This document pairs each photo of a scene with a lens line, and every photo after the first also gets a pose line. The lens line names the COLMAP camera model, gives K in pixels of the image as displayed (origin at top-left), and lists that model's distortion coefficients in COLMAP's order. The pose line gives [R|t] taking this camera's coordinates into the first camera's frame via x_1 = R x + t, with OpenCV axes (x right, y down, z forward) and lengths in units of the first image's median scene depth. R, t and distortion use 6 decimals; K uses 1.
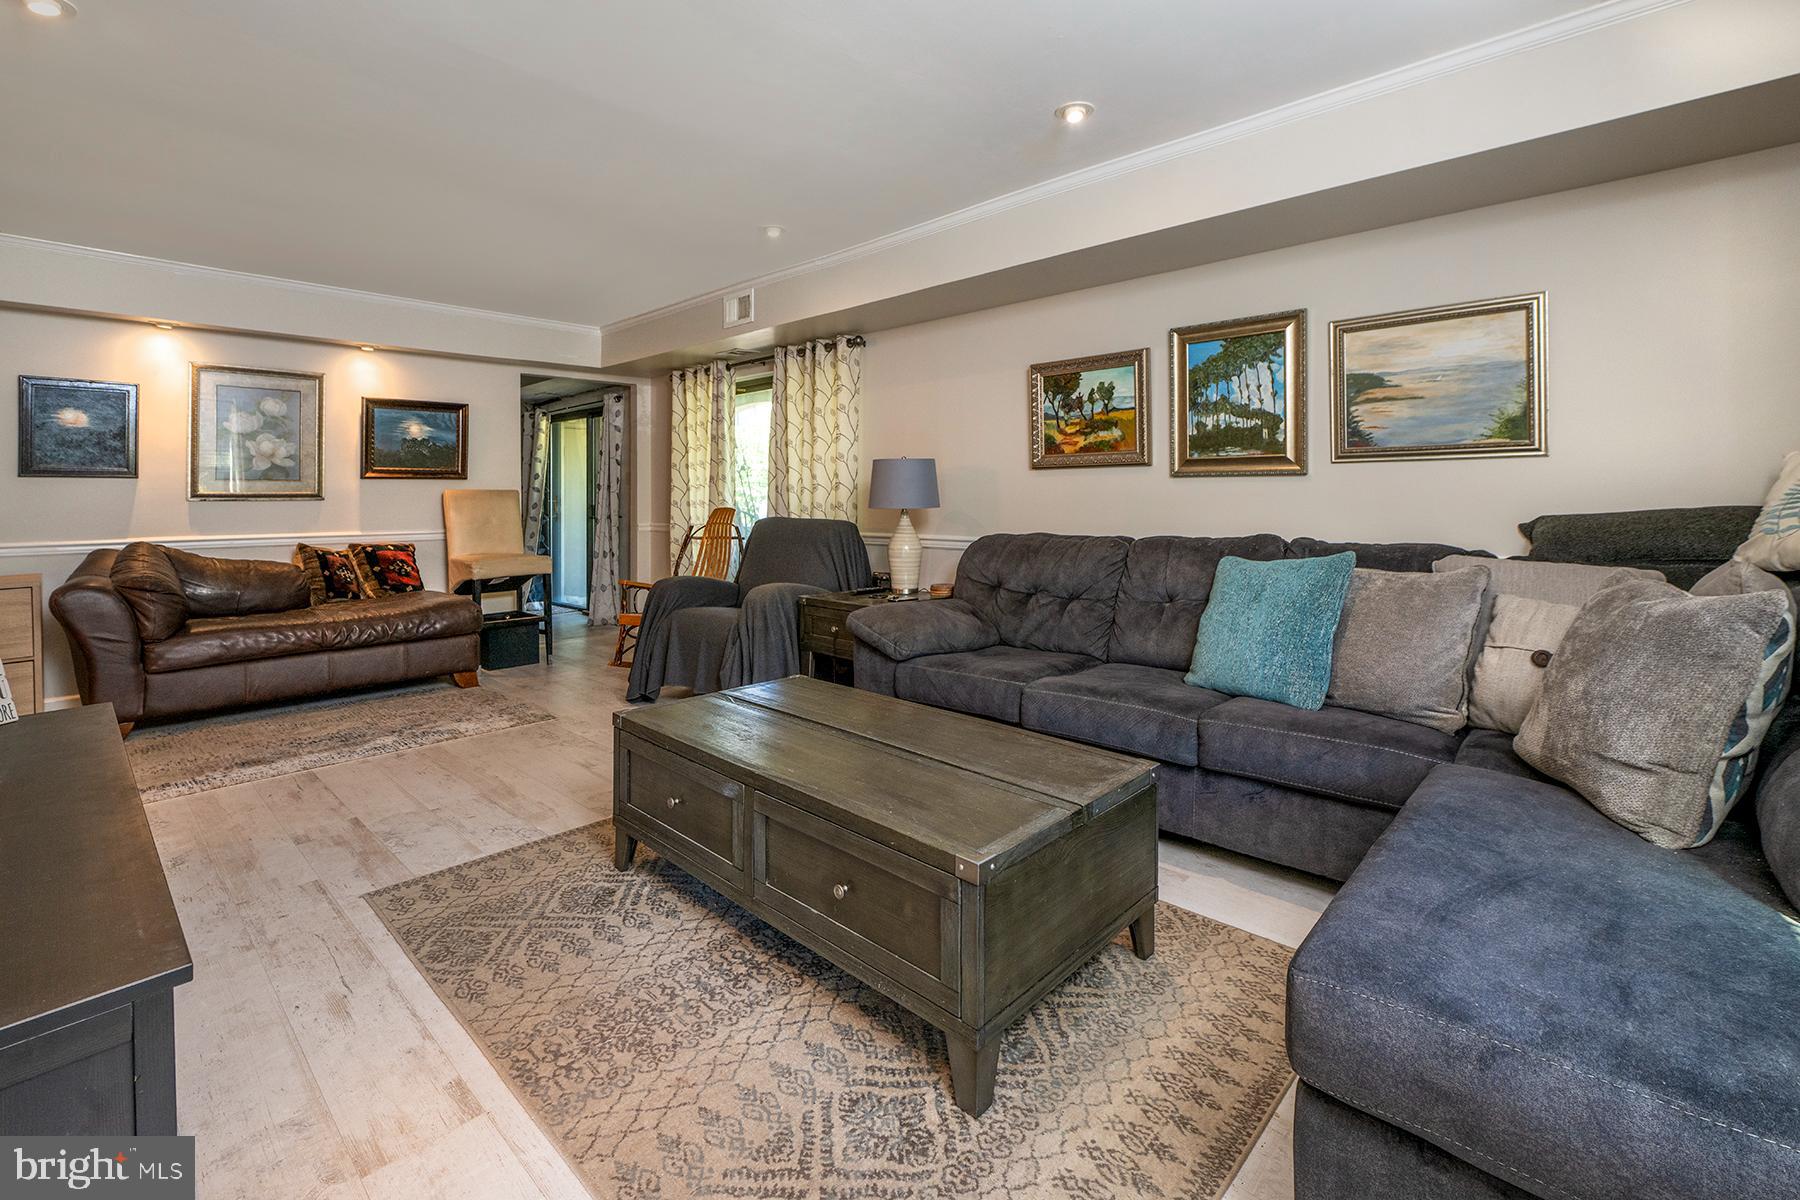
lens RADIAL K [[839.8, 0, 960.9], [0, 839.8, 486.3], [0, 0, 1]] dist [-0.000310, -0.000375]
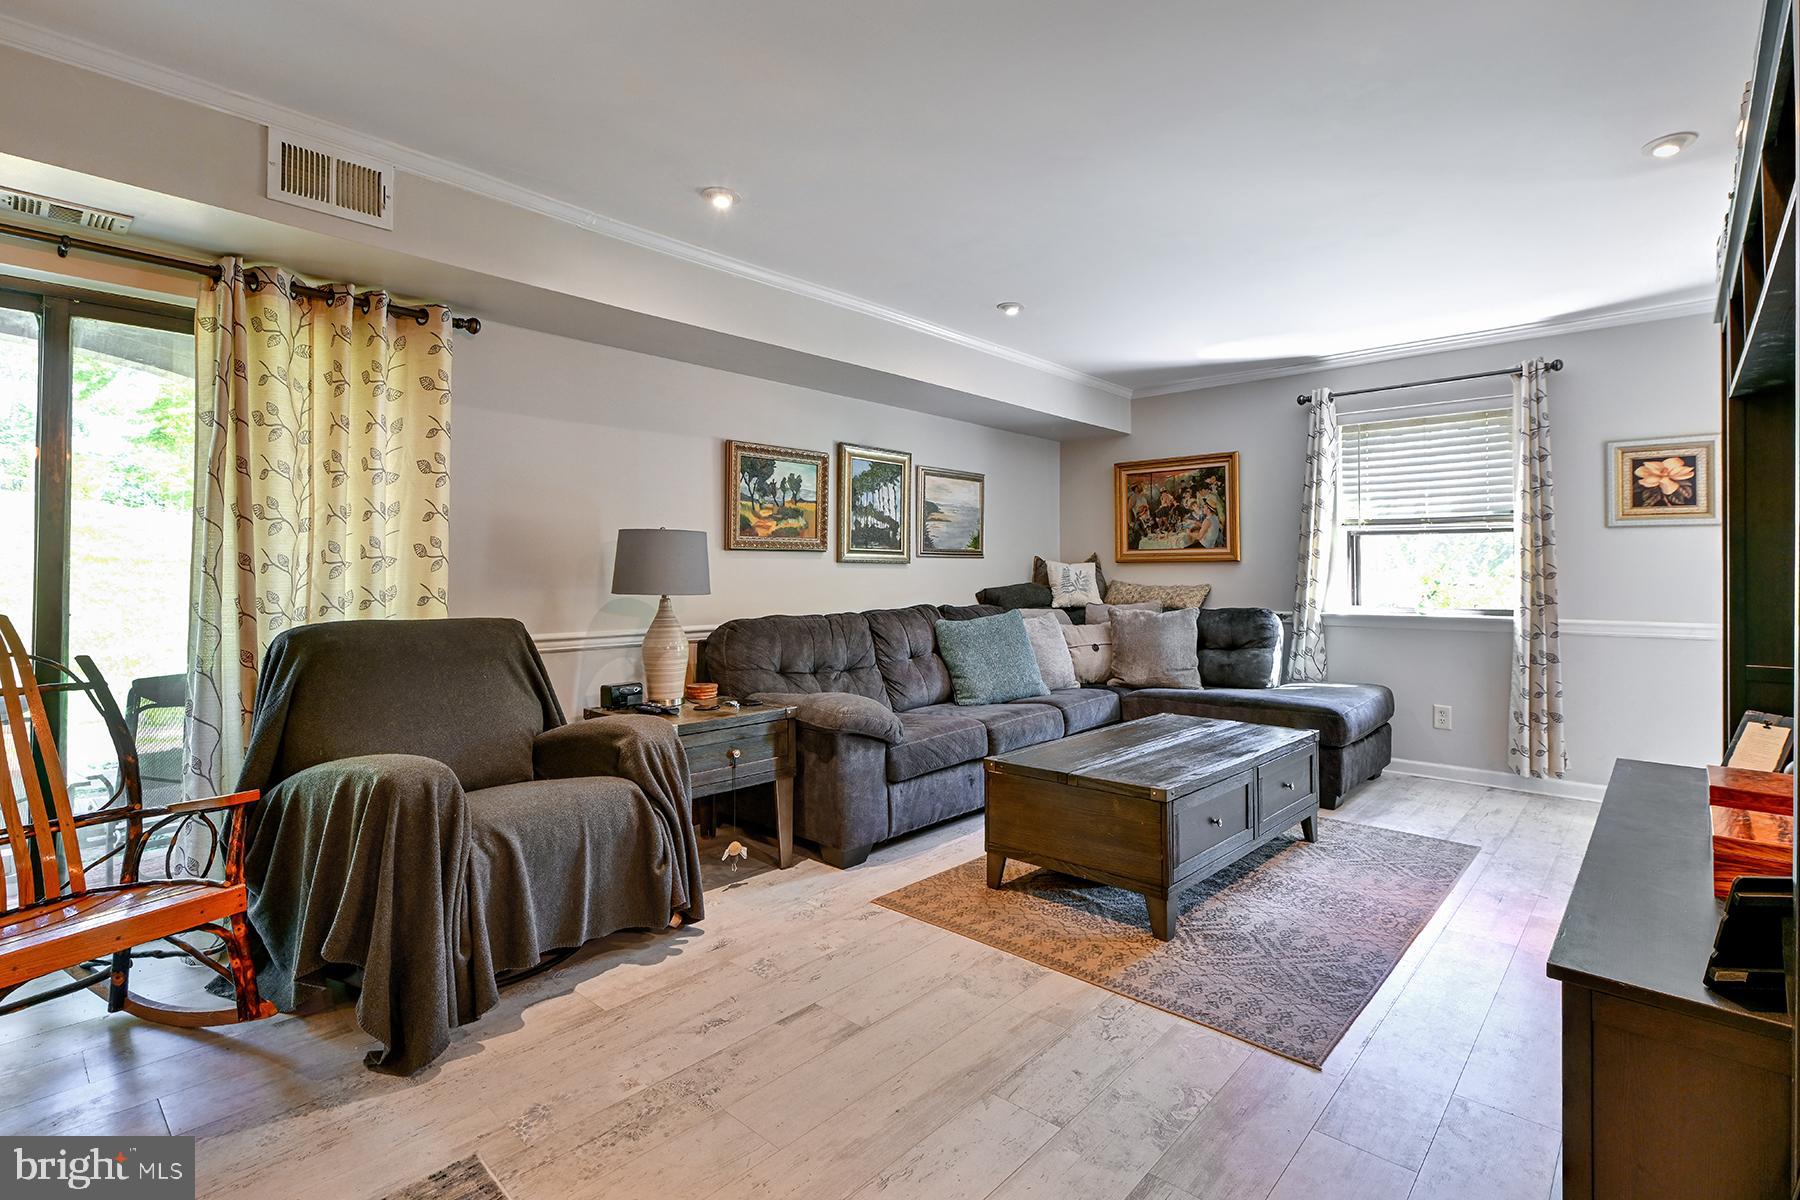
lens RADIAL K [[839.8, 0, 925.7], [0, 839.8, 558.8], [0, 0, 1]] dist [-0.000310, -0.000375]
pose [[-0.015349, 0.023010, 0.999617, -0.957405], [-0.012516, 0.999652, -0.023203, 0.009744], [-0.999804, -0.012868, -0.015056, 0.873670]]
